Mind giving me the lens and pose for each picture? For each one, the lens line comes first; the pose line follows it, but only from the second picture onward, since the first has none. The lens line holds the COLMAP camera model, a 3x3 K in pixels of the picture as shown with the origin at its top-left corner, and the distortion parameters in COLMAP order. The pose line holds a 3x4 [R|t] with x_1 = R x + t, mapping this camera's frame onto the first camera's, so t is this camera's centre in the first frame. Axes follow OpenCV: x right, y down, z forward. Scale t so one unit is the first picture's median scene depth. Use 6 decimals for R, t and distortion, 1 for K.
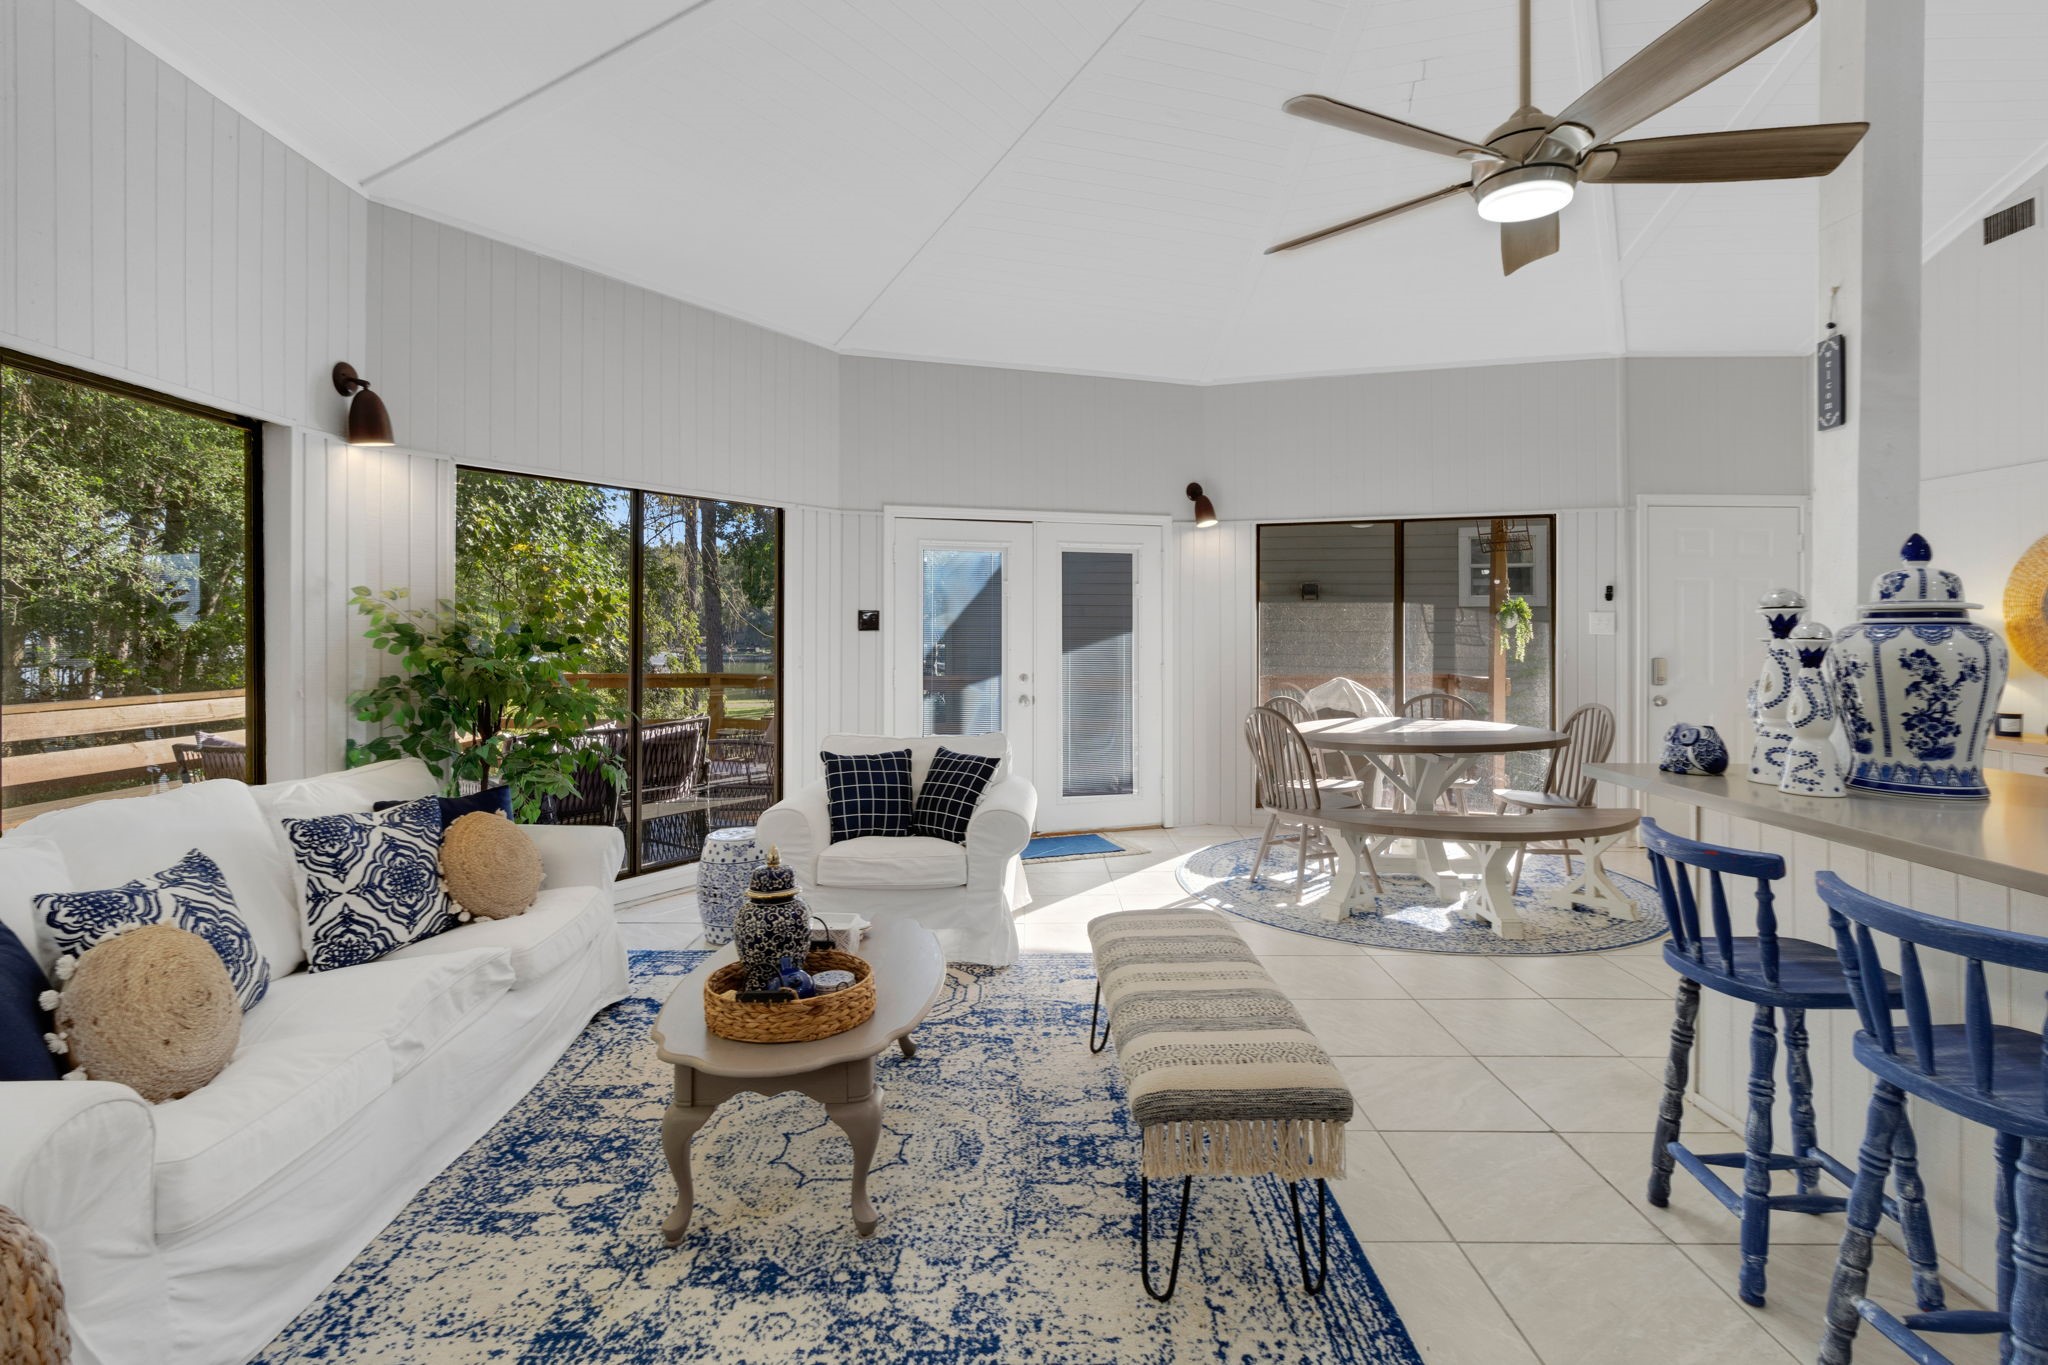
lens RADIAL K [[986.1, 0, 986.7], [0, 986.1, 632.2], [0, 0, 1]] dist [0.005372, 0.000949]
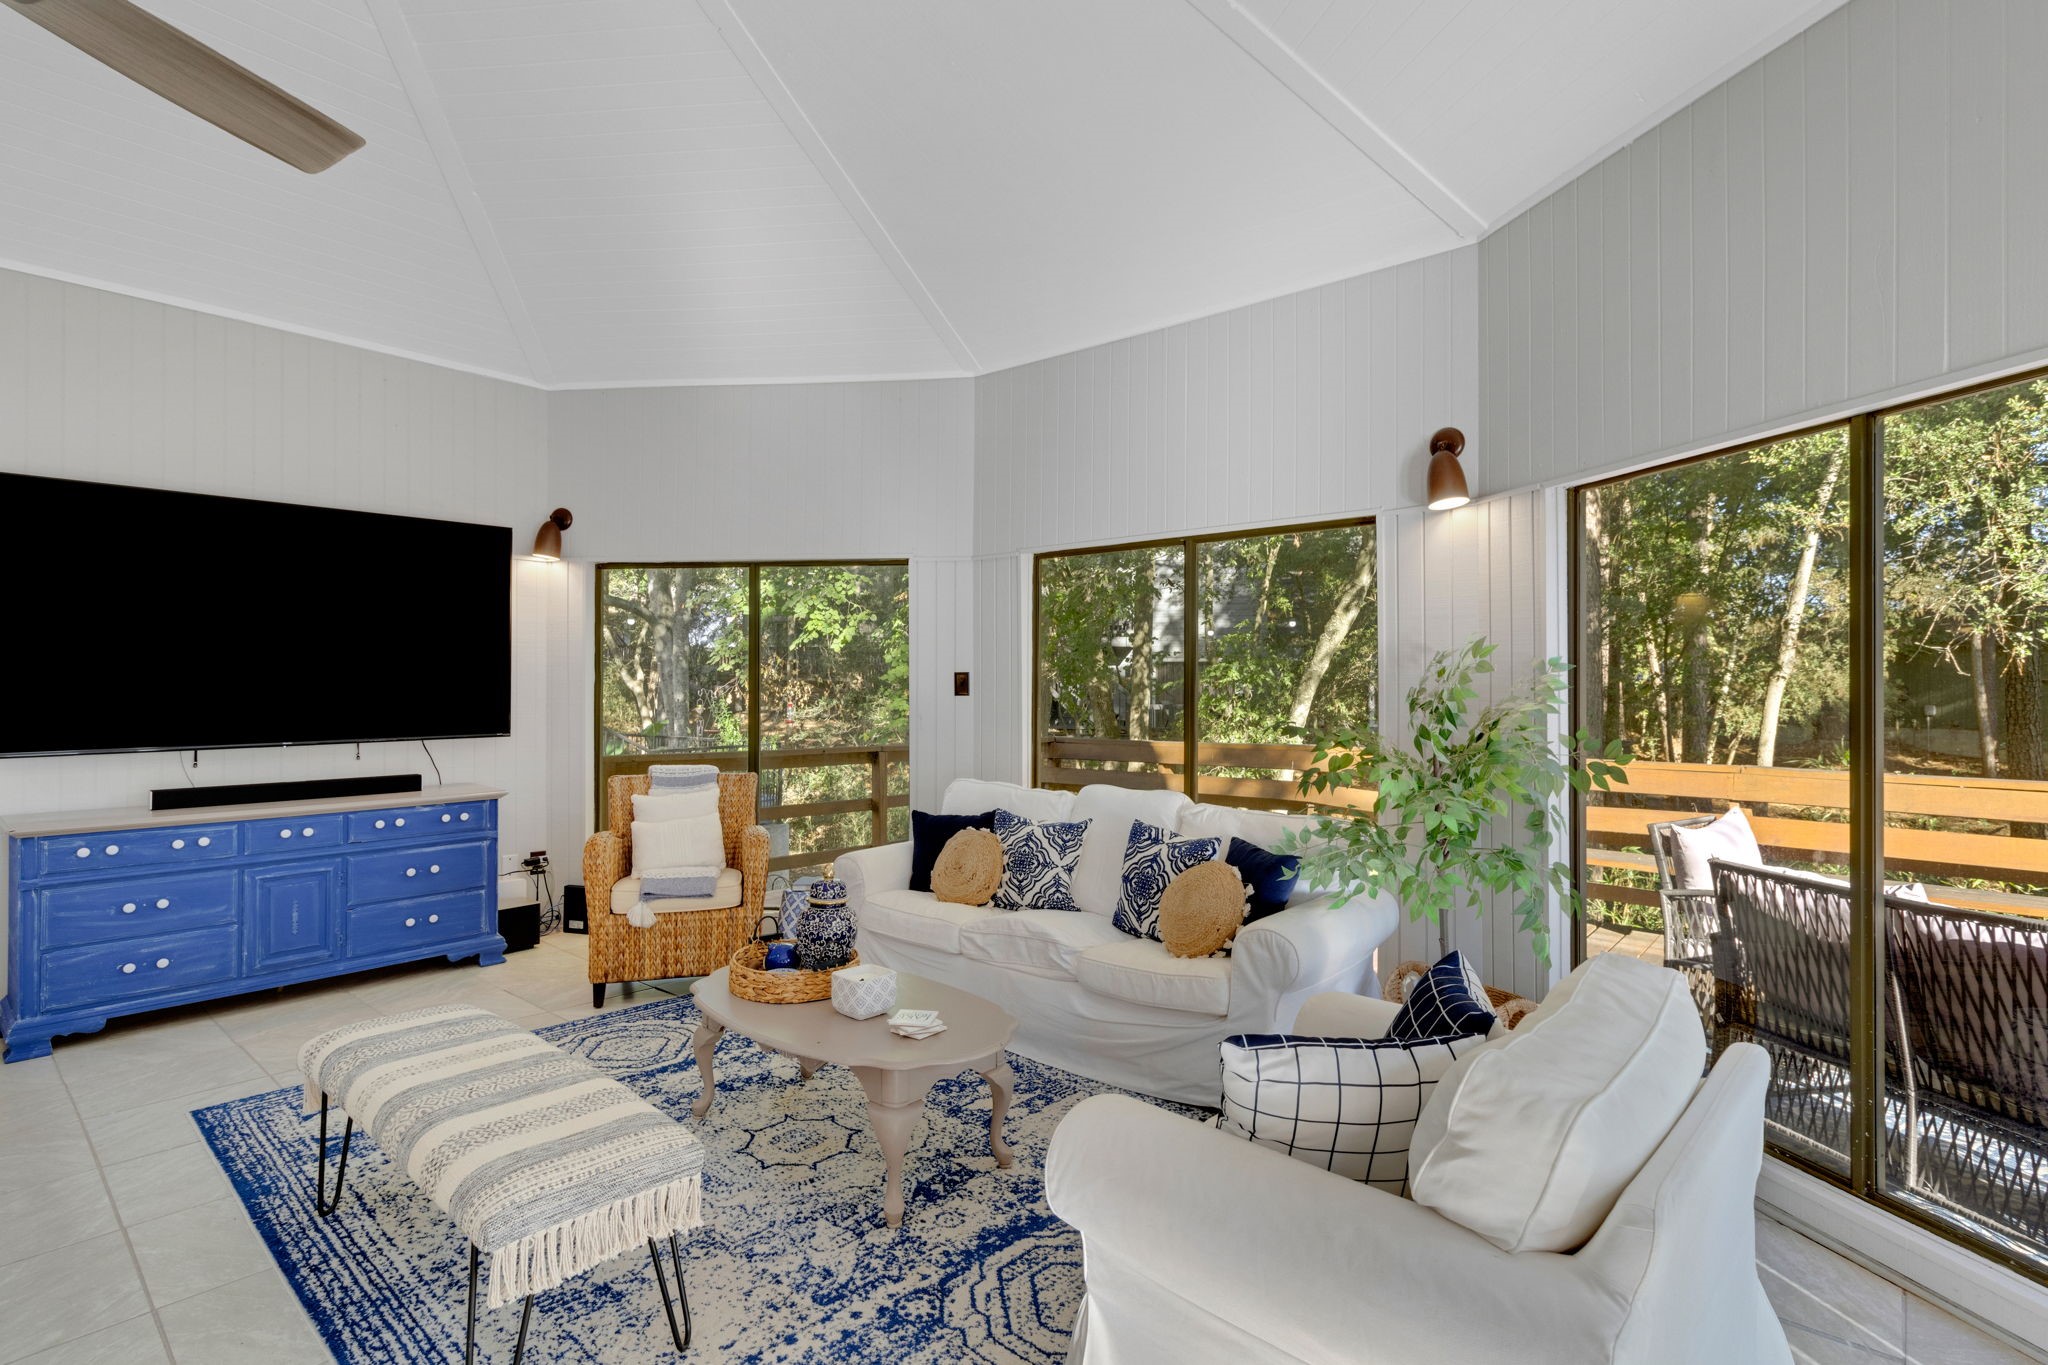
lens RADIAL K [[986.1, 0, 1016.5], [0, 986.1, 680.9], [0, 0, 1]] dist [0.005372, 0.000949]
pose [[-0.646066, -0.008053, -0.763239, 0.533331], [-0.007035, 0.999965, -0.004596, -0.007496], [0.763249, 0.002400, -0.646100, 1.801345]]
